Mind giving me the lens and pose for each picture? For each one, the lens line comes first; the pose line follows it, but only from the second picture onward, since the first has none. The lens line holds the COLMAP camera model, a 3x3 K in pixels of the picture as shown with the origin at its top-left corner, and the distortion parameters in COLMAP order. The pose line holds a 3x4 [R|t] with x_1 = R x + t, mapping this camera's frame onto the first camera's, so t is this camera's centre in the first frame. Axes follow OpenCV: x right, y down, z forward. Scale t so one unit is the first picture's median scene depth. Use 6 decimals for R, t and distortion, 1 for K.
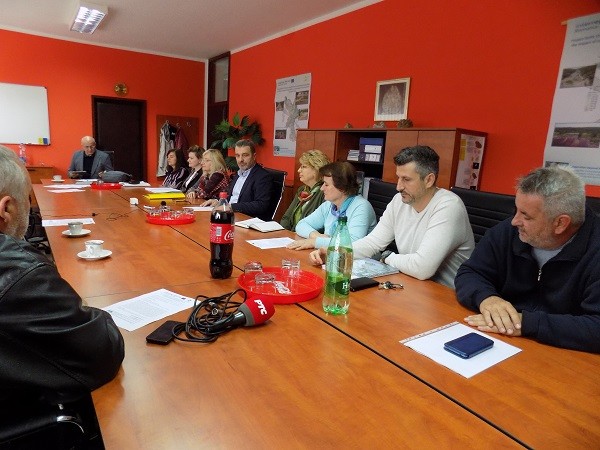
lens RADIAL K [[394.2, 0, 295.0], [0, 394.2, 228.5], [0, 0, 1]] dist [0.004201, 0.011164]
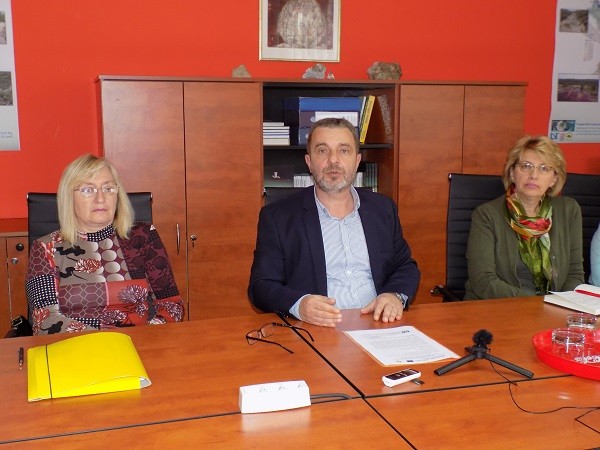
lens RADIAL K [[736.2, 0, 304.5], [0, 736.2, 227.5], [0, 0, 1]] dist [0.066989, 0.000000]
pose [[0.266938, -0.199877, 0.942758, -0.888146], [0.215344, 0.965891, 0.143807, -0.259787], [-0.939346, 0.164630, 0.300876, 0.959715]]
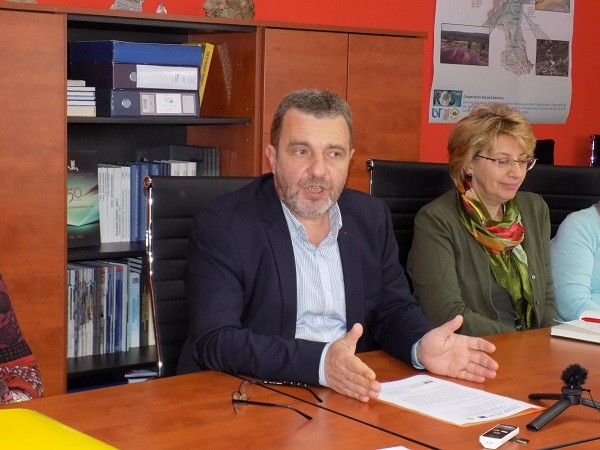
lens RADIAL K [[1204.9, 0, 295.6], [0, 1204.9, 227.6], [0, 0, 1]] dist [0.082773, 0.000000]
pose [[-0.078739, -0.168237, 0.982597, -0.966700], [0.181623, 0.966740, 0.180076, -0.295639], [-0.980211, 0.192641, -0.045565, 1.189648]]
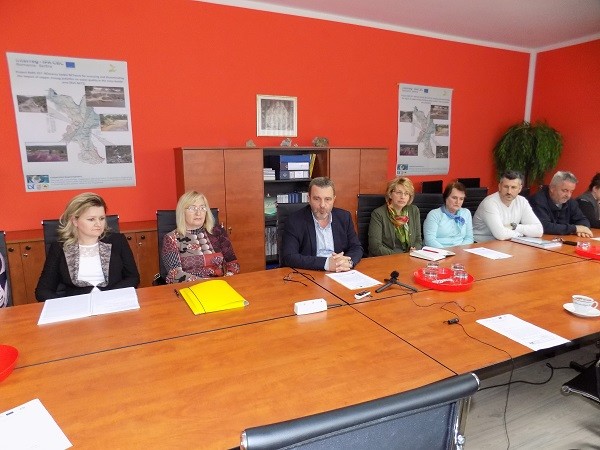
lens RADIAL K [[401.3, 0, 301.4], [0, 401.3, 226.9], [0, 0, 1]] dist [-0.057257, 0.009704]
pose [[0.132802, -0.236628, 0.962482, -0.990532], [0.218863, 0.954113, 0.204372, -0.319390], [-0.966676, 0.183511, 0.178497, 1.035982]]
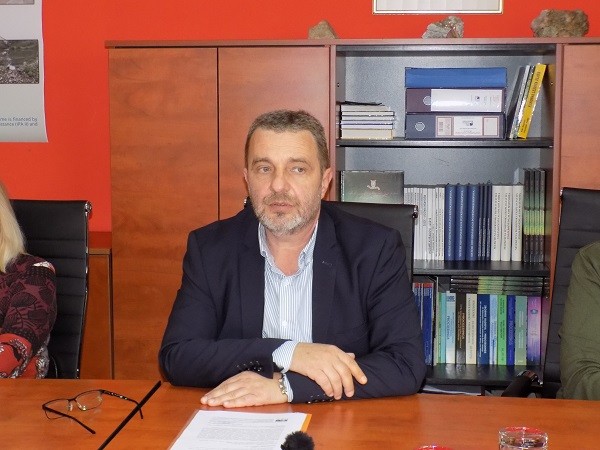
lens RADIAL K [[1120.0, 0, 299.6], [0, 1120.0, 226.8], [0, 0, 1]] dist [0.157200, 0.000000]
pose [[0.624890, -0.129467, 0.769903, -0.747960], [0.192828, 0.981196, 0.008489, -0.164494], [-0.756524, 0.143154, 0.638105, 0.654555]]
